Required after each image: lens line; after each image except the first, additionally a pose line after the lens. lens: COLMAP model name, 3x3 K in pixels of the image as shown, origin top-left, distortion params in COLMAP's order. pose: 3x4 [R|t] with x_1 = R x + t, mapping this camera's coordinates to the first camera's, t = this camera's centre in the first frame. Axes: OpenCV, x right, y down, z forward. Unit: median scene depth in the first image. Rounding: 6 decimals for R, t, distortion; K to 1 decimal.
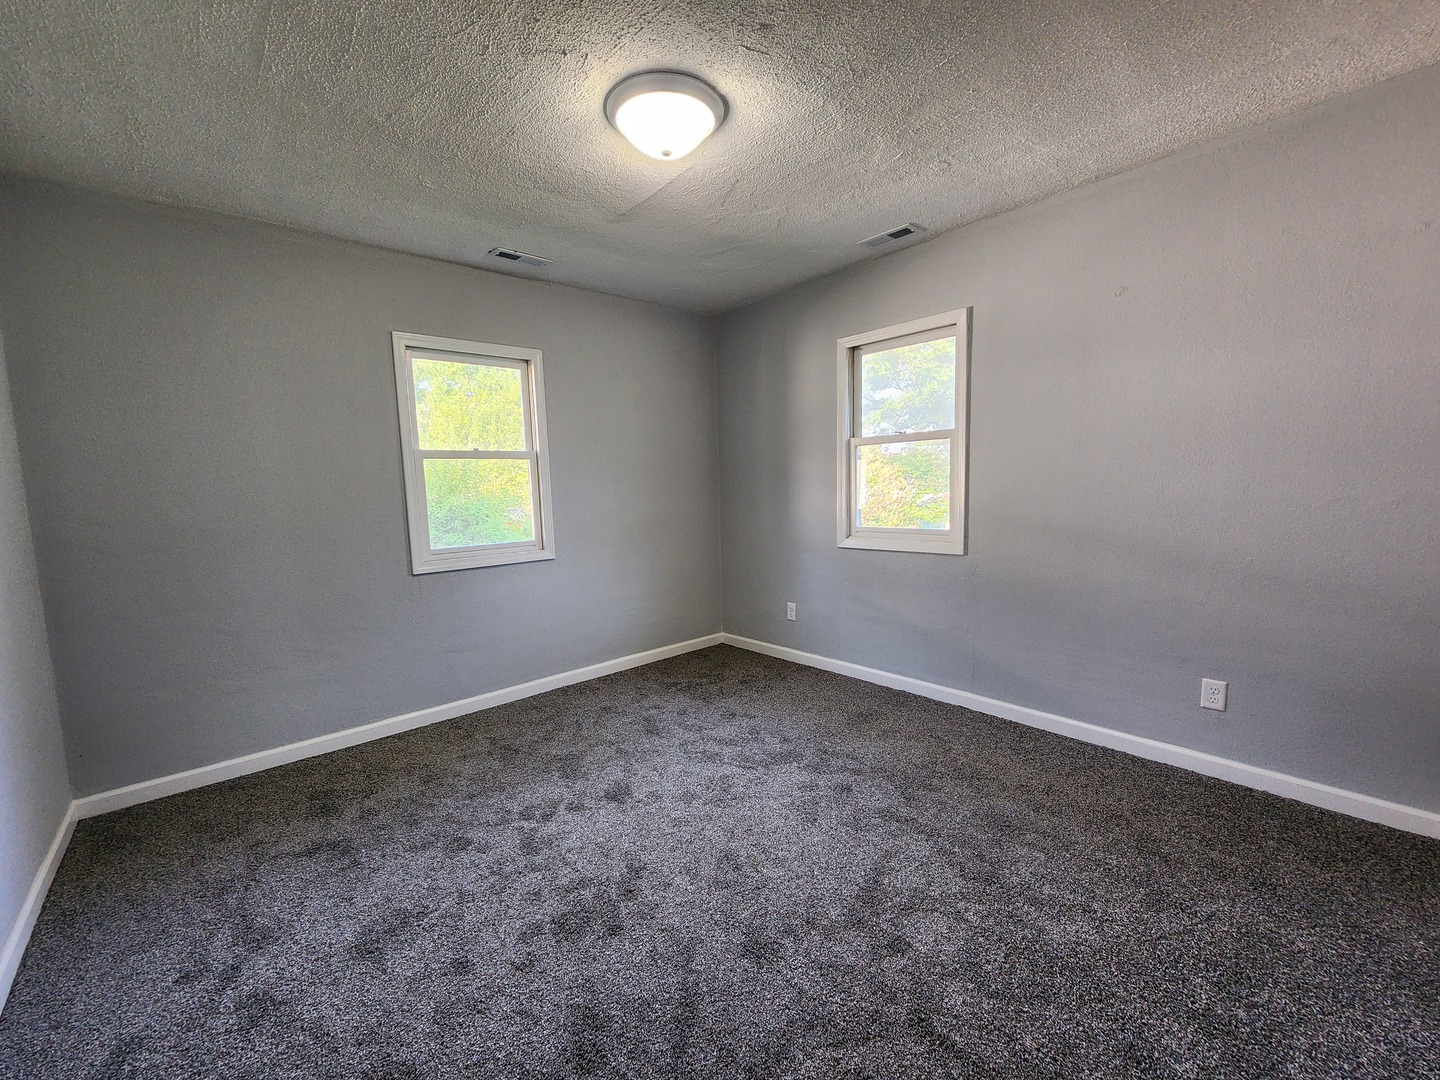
lens RADIAL K [[594.4, 0, 718.8], [0, 594.4, 542.2], [0, 0, 1]] dist [0.000899, 0.000881]
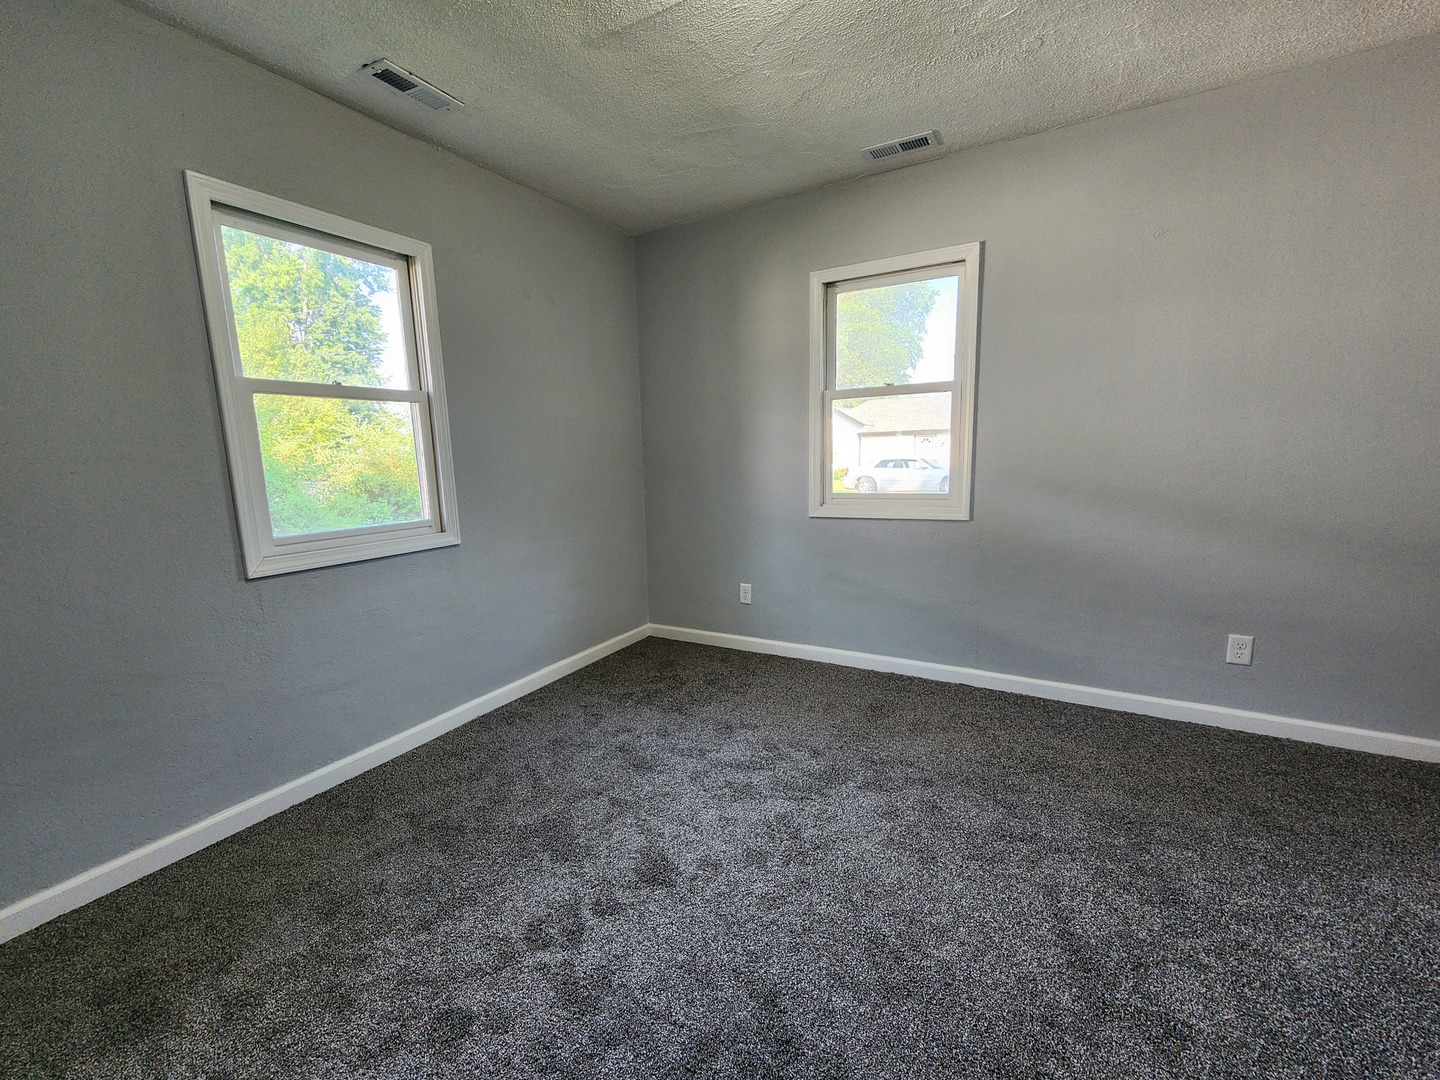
lens RADIAL K [[602.1, 0, 720.0], [0, 602.1, 540.0], [0, 0, 1]] dist [-0.002130, 0.003522]
pose [[0.947260, -0.040944, 0.317839, -0.250028], [0.028757, 0.998664, 0.042944, 0.001071], [-0.319172, -0.031539, 0.947172, 0.251611]]
